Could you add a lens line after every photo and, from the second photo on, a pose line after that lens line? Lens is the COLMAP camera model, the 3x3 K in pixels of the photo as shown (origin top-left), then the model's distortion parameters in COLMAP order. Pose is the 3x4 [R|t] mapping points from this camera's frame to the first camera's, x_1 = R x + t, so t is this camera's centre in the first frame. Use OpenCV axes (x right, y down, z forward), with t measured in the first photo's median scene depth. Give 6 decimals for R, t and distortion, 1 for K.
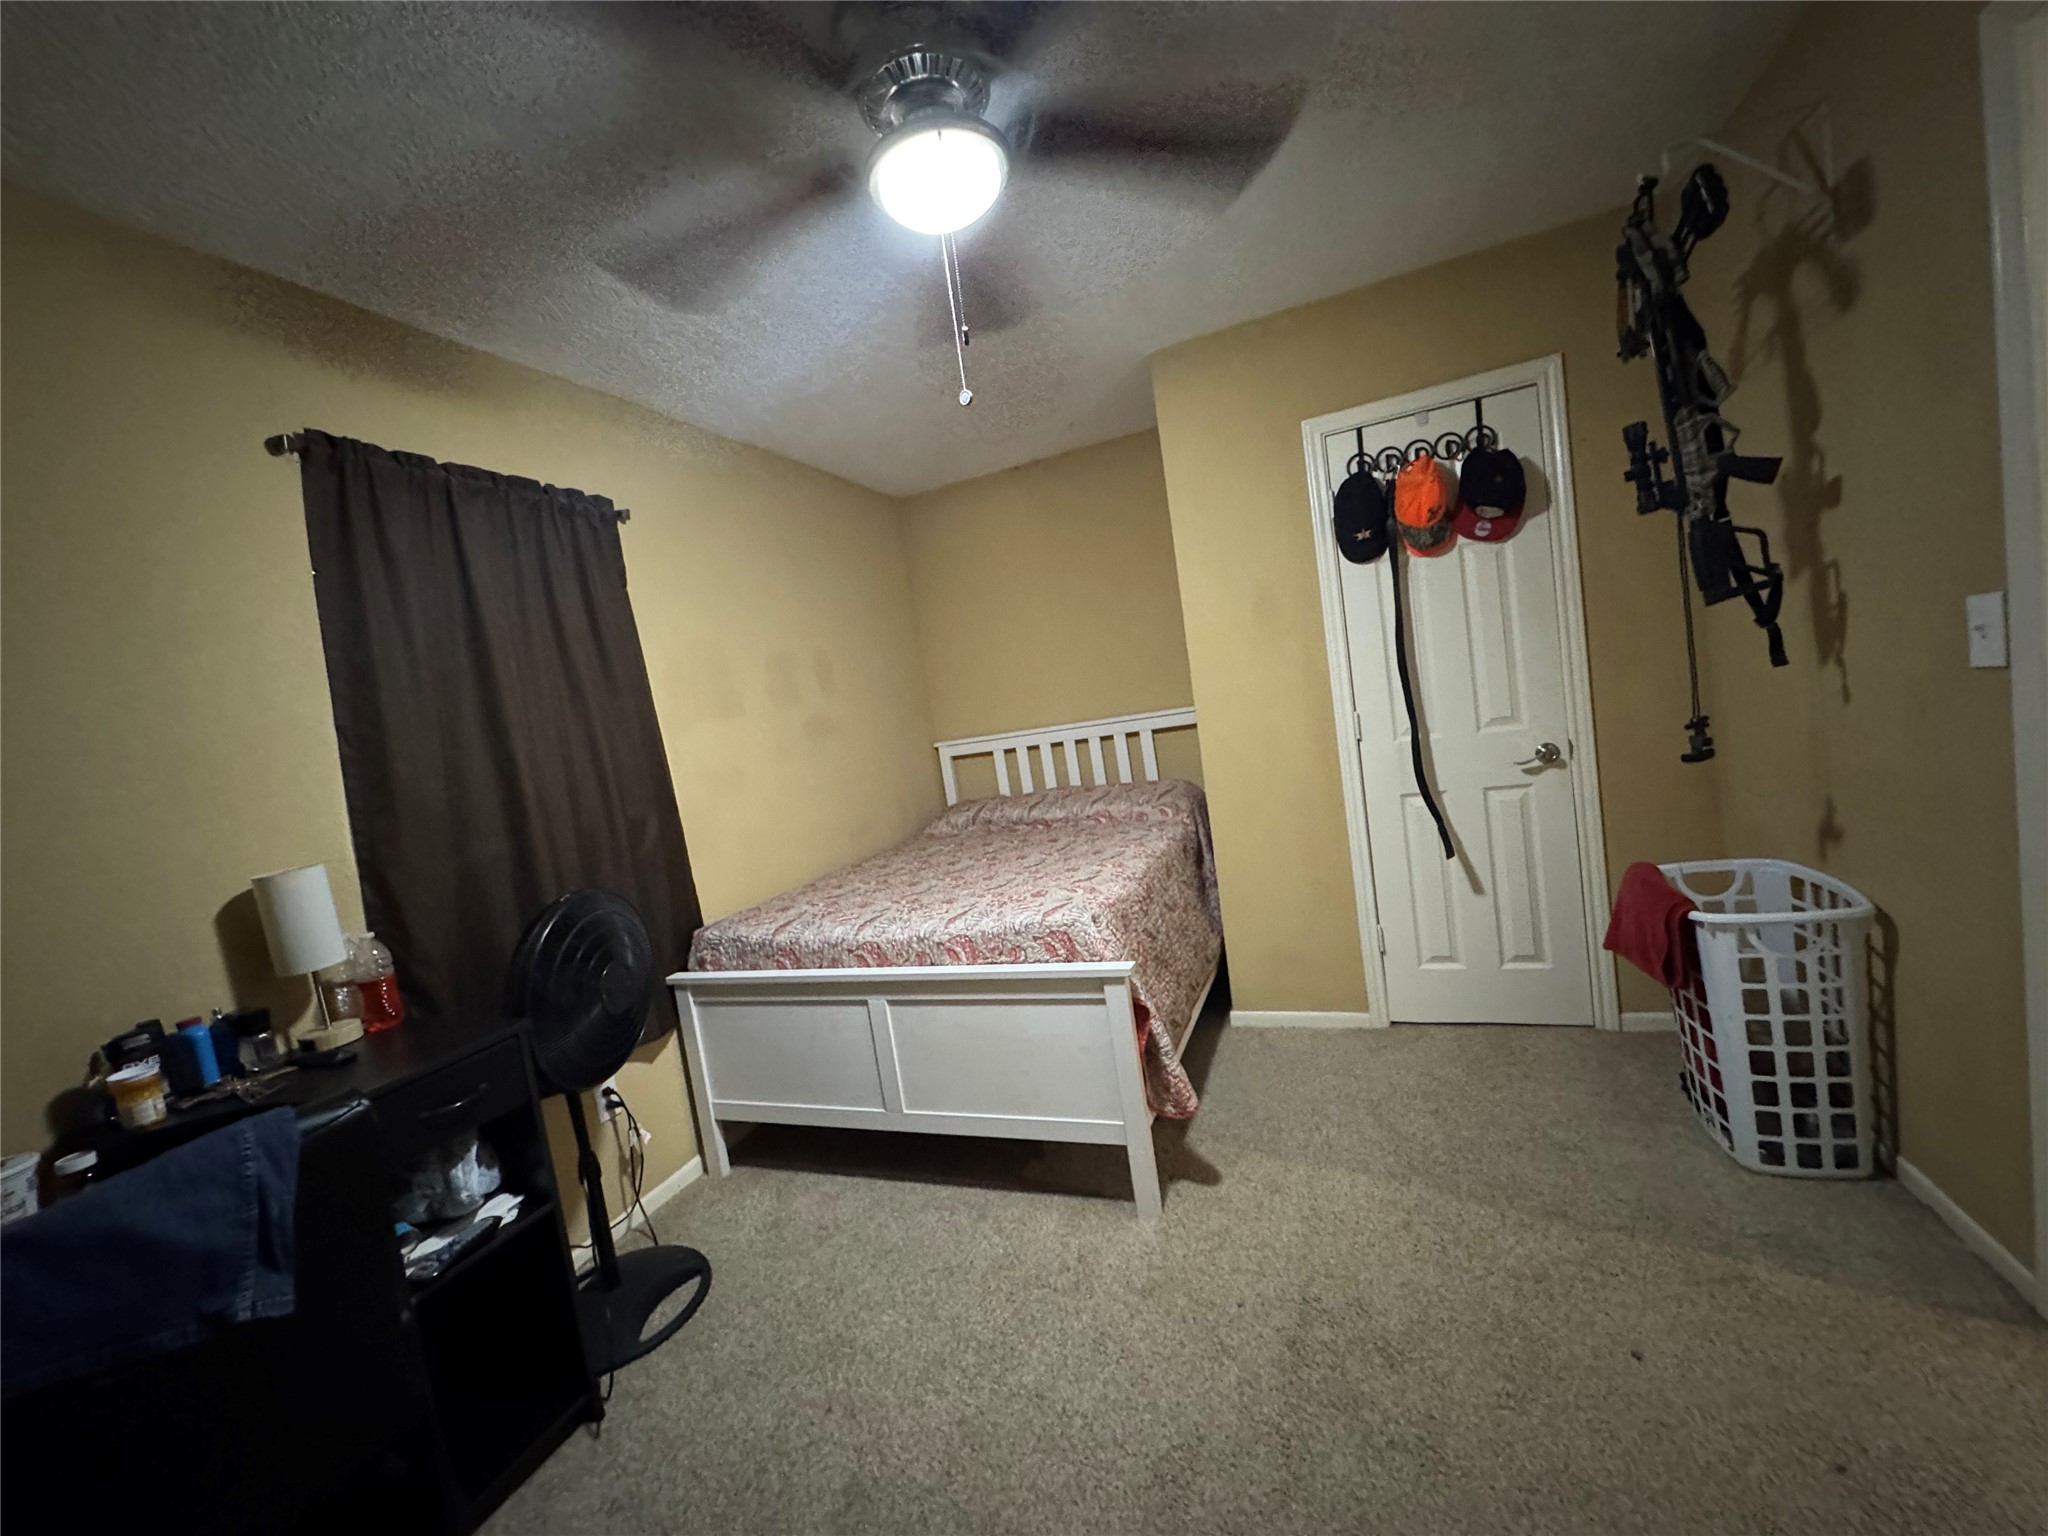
lens RADIAL K [[826.1, 0, 1024.0], [0, 826.1, 768.0], [0, 0, 1]] dist [-0.002705, -0.000277]
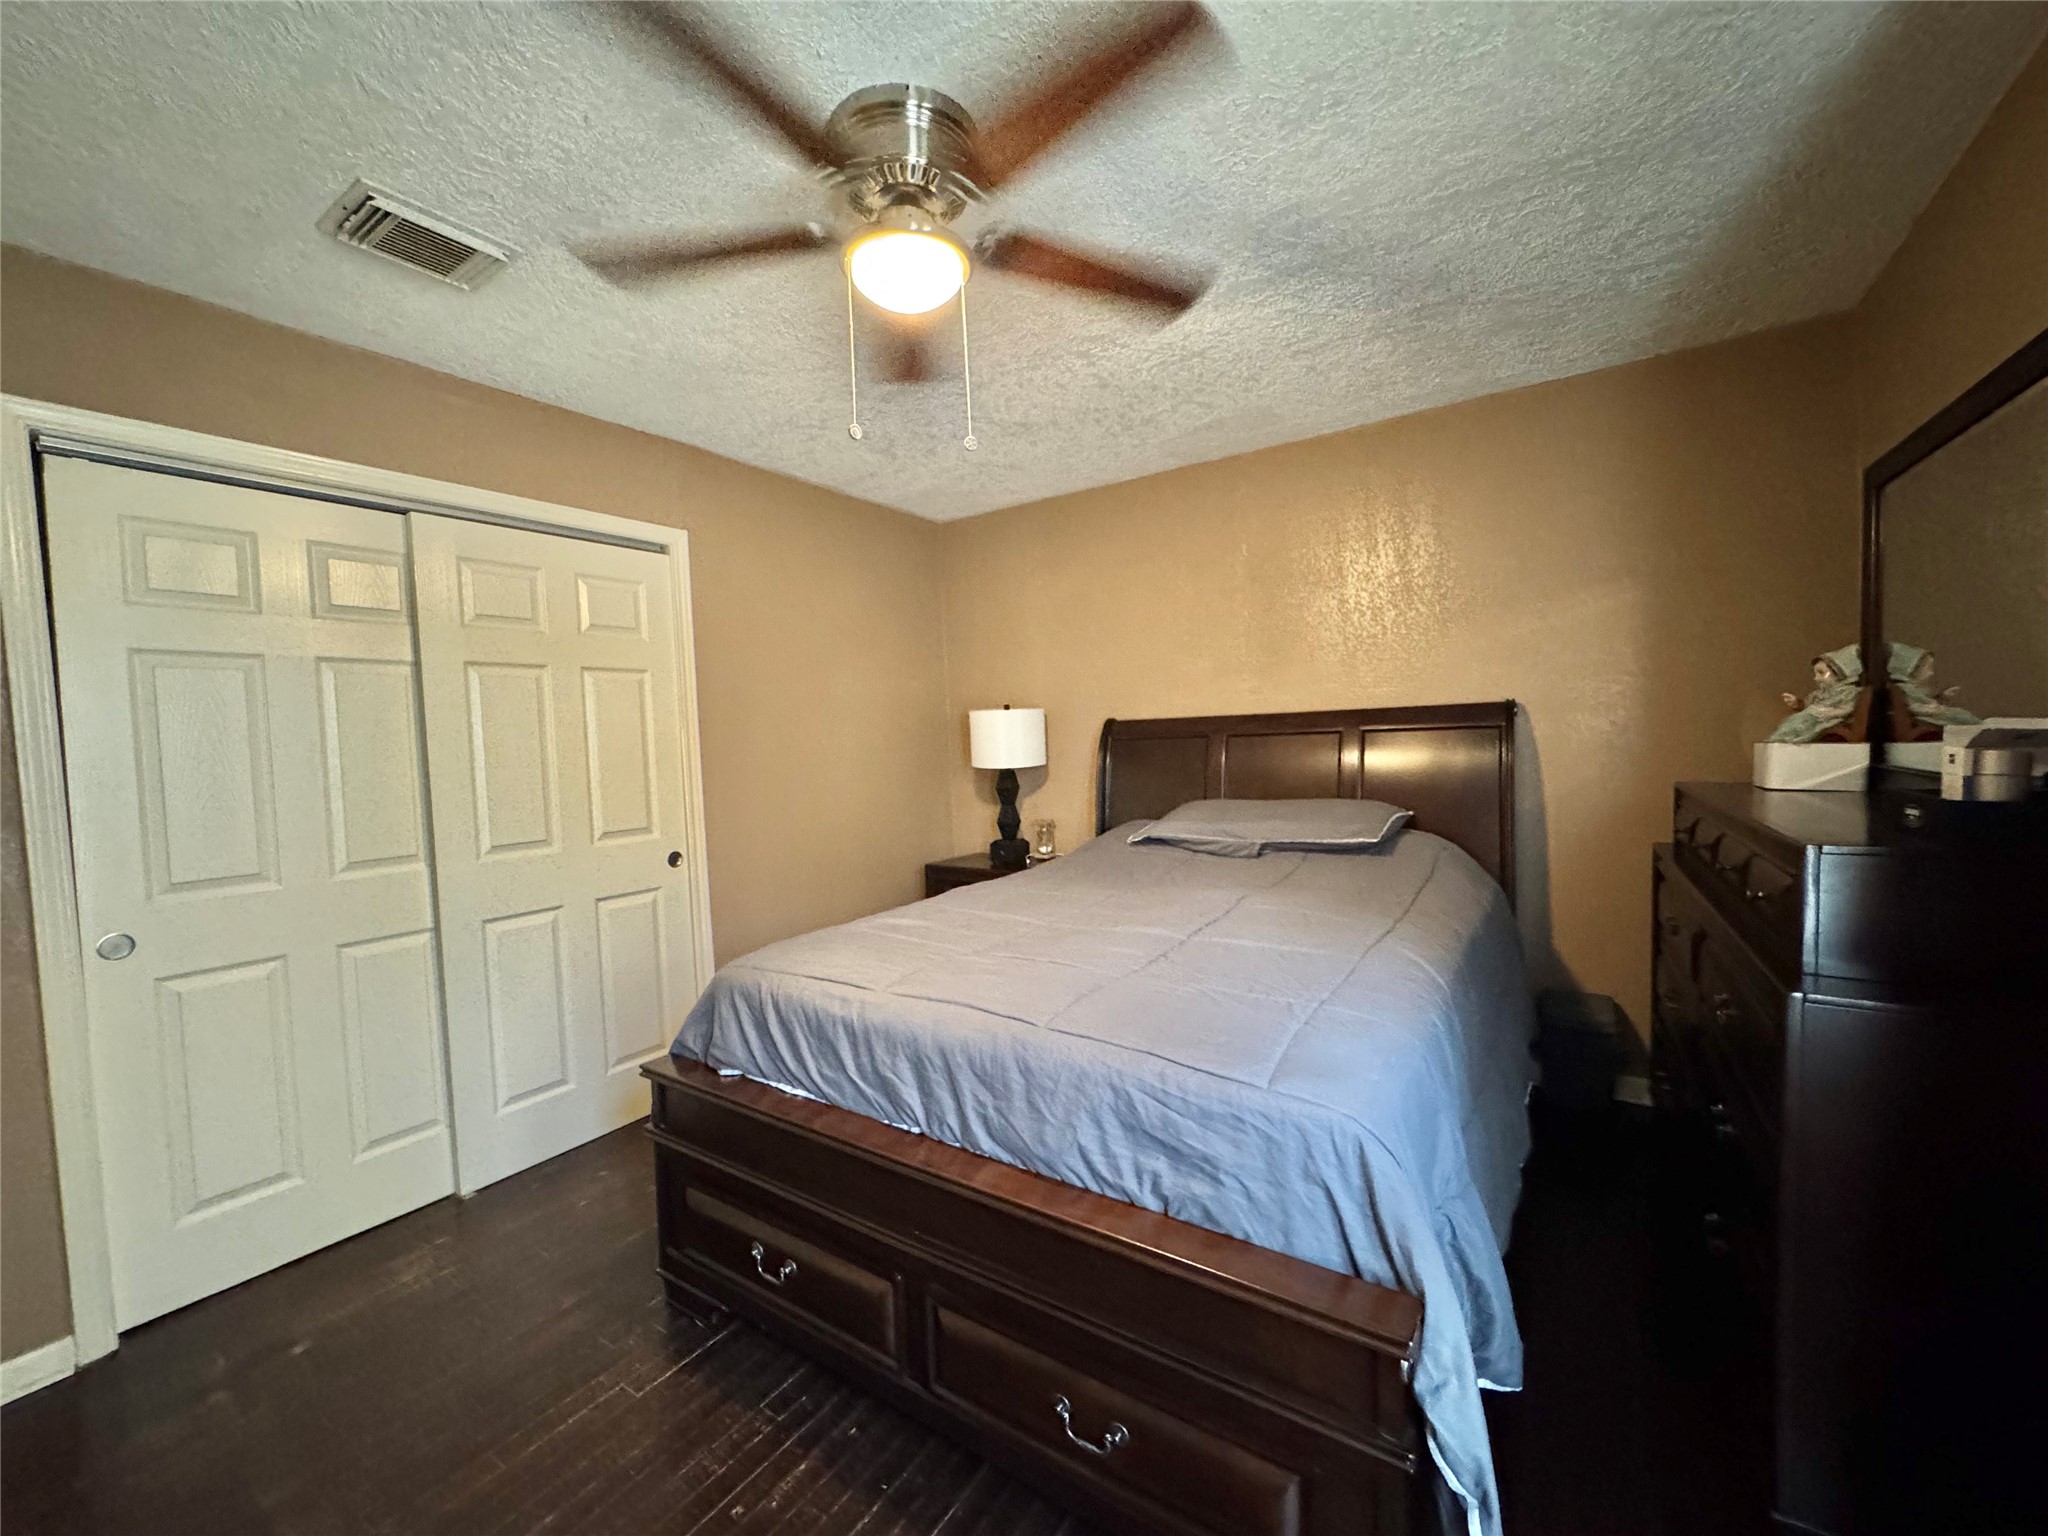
lens RADIAL K [[826.1, 0, 1024.0], [0, 826.1, 768.0], [0, 0, 1]] dist [-0.002705, -0.000277]
pose [[0.227545, 0.100090, 0.968610, -0.334474], [0.090669, 0.988204, -0.123415, 0.037350], [-0.969537, 0.115905, 0.215786, 0.231929]]
